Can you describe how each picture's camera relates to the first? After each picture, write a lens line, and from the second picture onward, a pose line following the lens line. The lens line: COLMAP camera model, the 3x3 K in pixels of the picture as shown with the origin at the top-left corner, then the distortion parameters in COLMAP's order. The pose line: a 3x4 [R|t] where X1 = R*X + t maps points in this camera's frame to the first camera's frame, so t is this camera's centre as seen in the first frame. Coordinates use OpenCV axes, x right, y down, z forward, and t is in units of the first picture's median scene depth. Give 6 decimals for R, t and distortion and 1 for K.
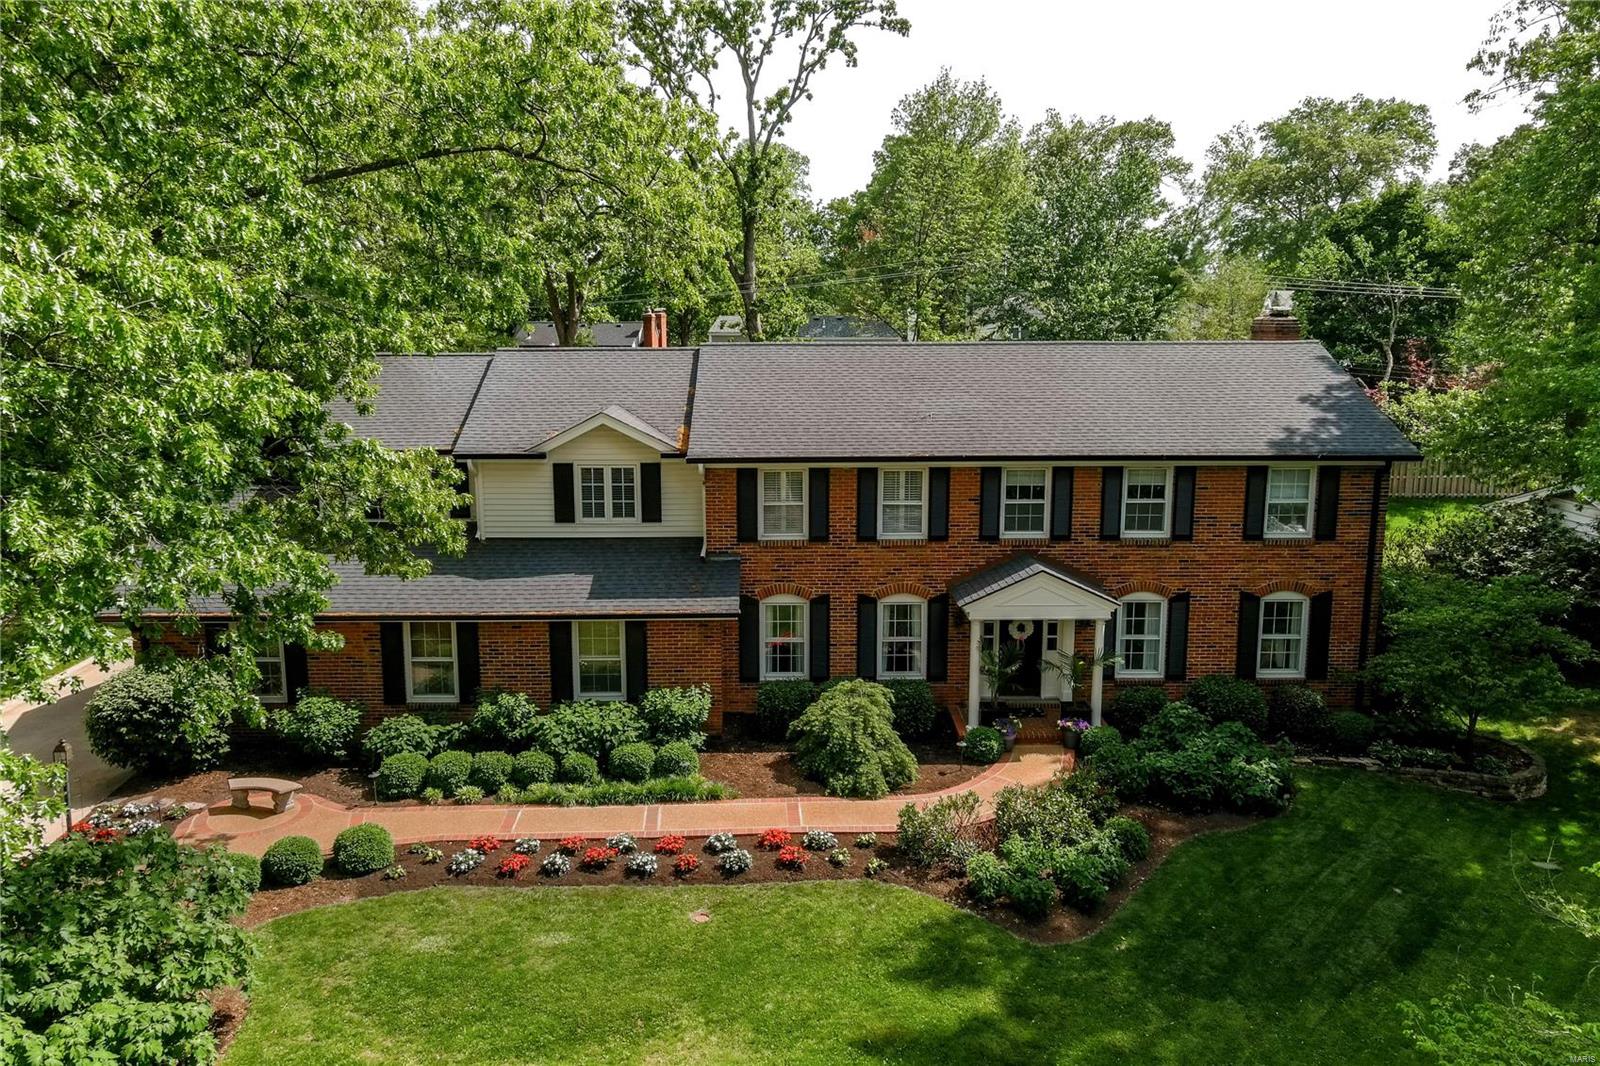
lens RADIAL K [[1229.3, 0, 774.4], [0, 1229.3, 547.6], [0, 0, 1]] dist [0.002554, -0.000583]
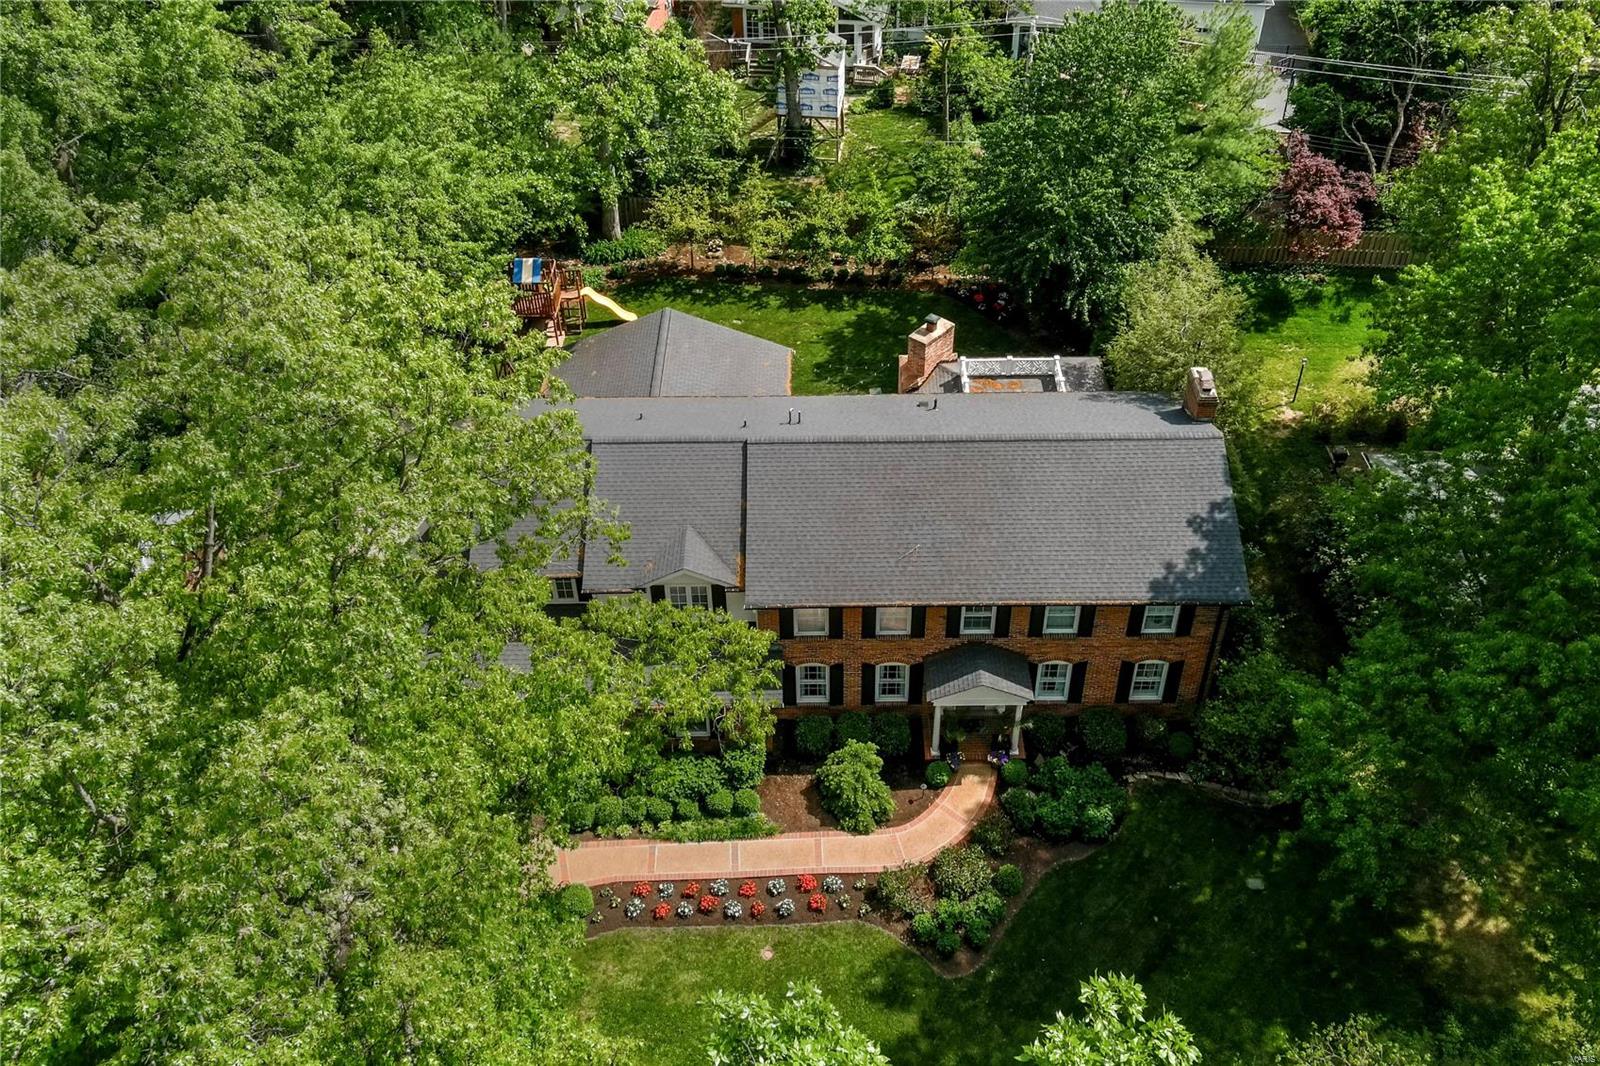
lens RADIAL K [[1342.3, 0, 800.0], [0, 1342.3, 533.0], [0, 0, 1]] dist [0.000417, -0.001405]
pose [[0.999958, -0.006890, -0.005994, 0.004219], [0.008936, 0.873623, 0.486521, -0.979089], [0.001885, -0.486554, 0.873649, -0.366694]]
